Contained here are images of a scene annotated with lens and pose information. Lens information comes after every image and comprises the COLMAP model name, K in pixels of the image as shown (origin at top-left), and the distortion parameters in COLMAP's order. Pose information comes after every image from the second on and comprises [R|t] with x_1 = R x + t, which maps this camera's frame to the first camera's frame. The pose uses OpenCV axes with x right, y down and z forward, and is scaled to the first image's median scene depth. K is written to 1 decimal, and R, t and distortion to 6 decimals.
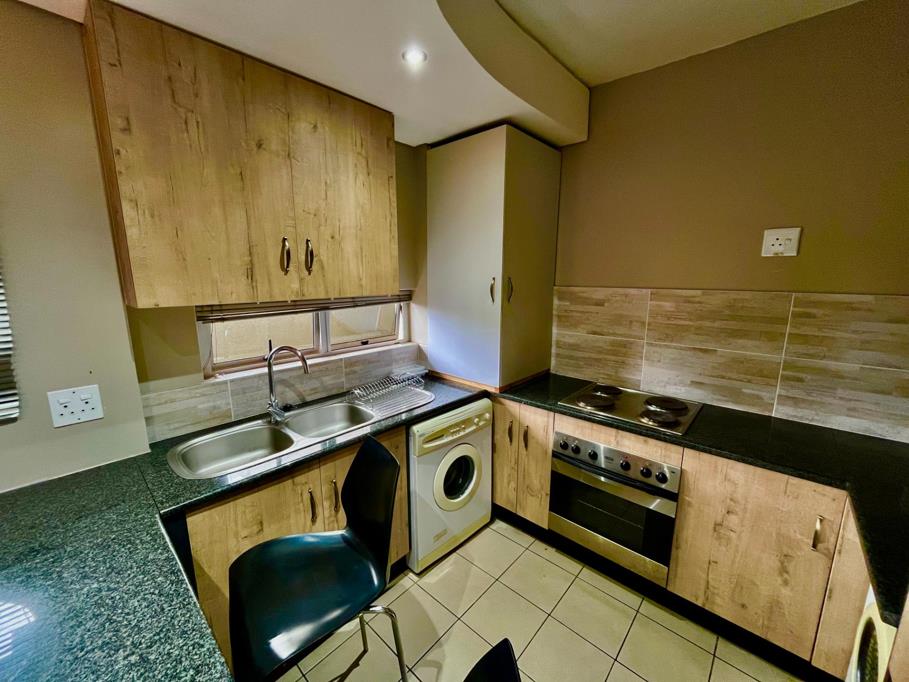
lens RADIAL K [[365.8, 0, 453.5], [0, 365.8, 339.9], [0, 0, 1]] dist [-0.011171, 0.000133]
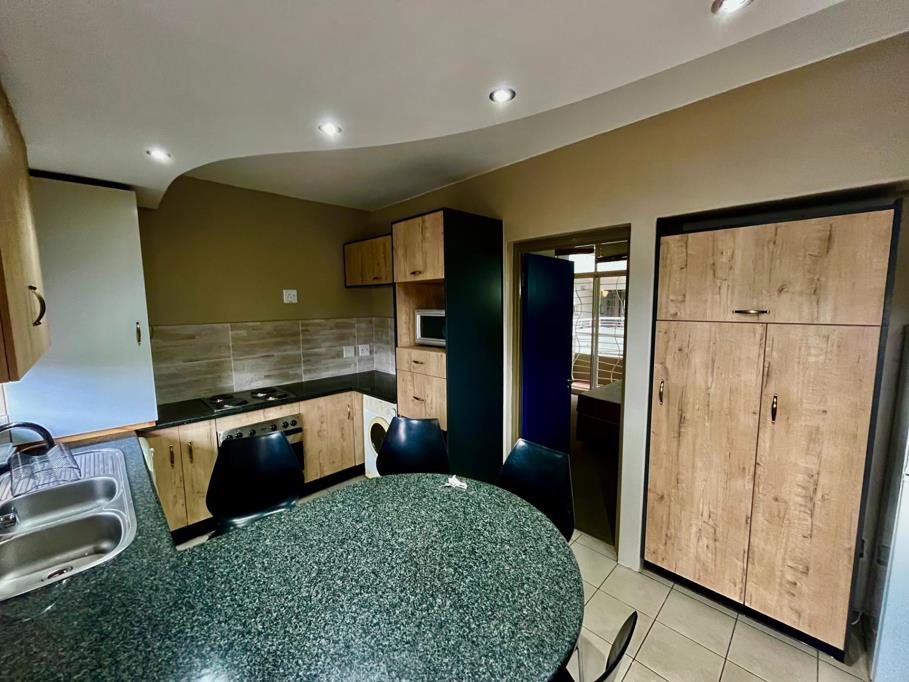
lens RADIAL K [[365.8, 0, 452.9], [0, 365.8, 342.5], [0, 0, 1]] dist [-0.011171, 0.000133]
pose [[0.048187, -0.112088, 0.992529, -1.031383], [0.188334, 0.976879, 0.101177, -0.046748], [-0.980922, 0.182051, 0.068183, 0.010692]]
